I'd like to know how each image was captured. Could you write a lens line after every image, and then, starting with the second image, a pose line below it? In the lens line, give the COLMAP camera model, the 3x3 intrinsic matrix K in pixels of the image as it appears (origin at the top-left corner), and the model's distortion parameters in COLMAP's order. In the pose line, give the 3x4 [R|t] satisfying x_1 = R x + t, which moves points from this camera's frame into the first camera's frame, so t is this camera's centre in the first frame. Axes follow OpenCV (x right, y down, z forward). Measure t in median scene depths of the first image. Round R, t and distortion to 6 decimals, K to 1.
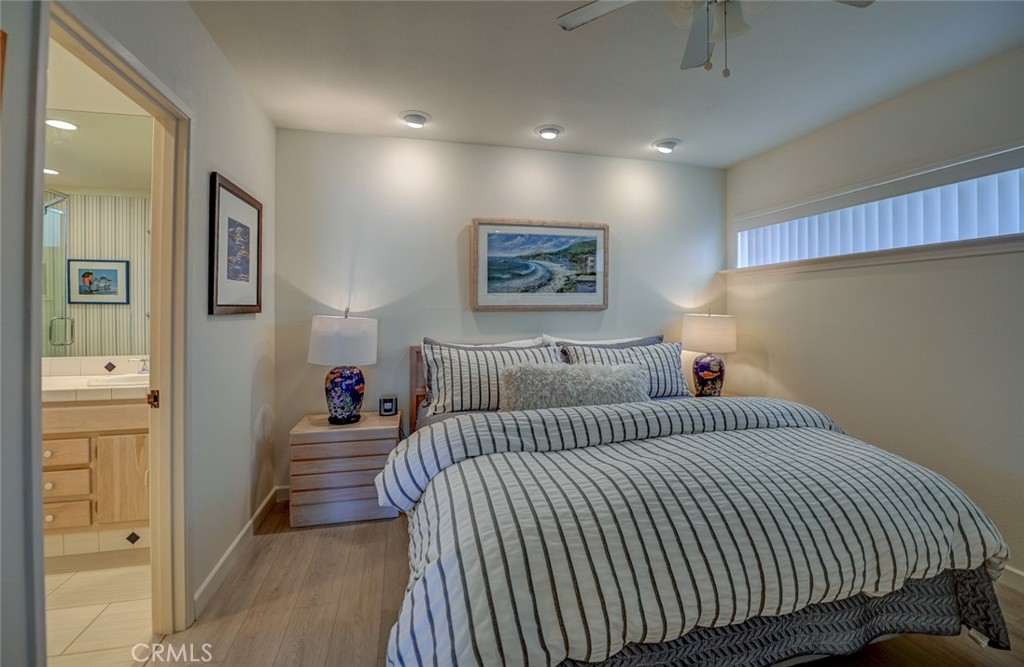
lens RADIAL K [[432.0, 0, 509.2], [0, 432.0, 303.6], [0, 0, 1]] dist [-0.015991, -0.001531]
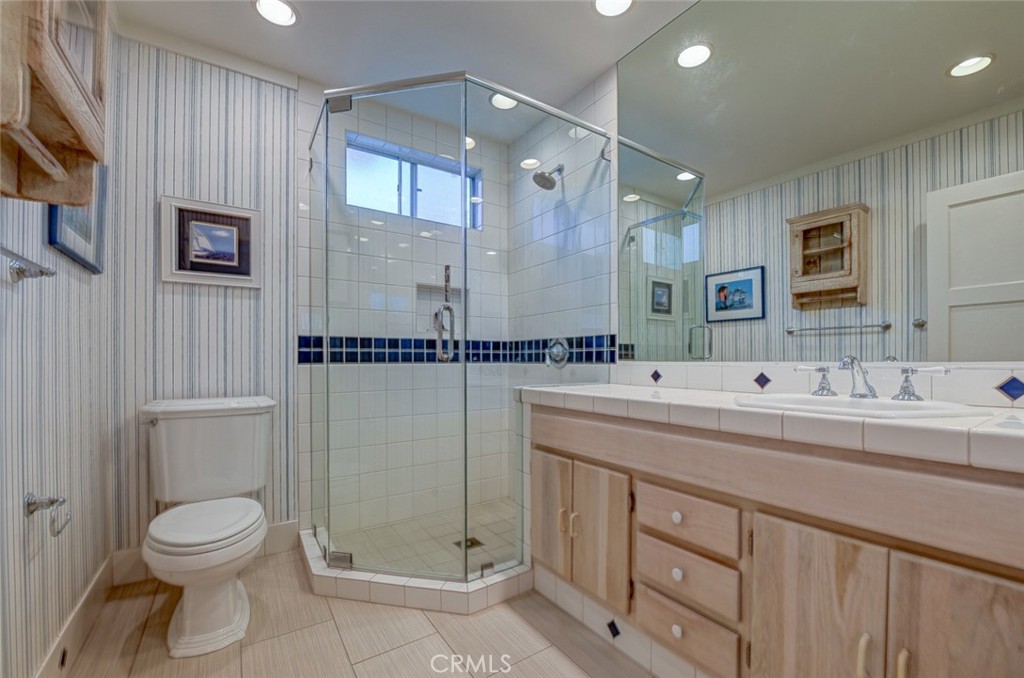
lens RADIAL K [[432.0, 0, 518.1], [0, 432.0, 349.0], [0, 0, 1]] dist [-0.016344, -0.000069]
pose [[0.346243, -0.007376, -0.938116, -0.388756], [0.001070, 0.999972, -0.007467, 0.085812], [0.938144, 0.001582, 0.346241, 0.372812]]
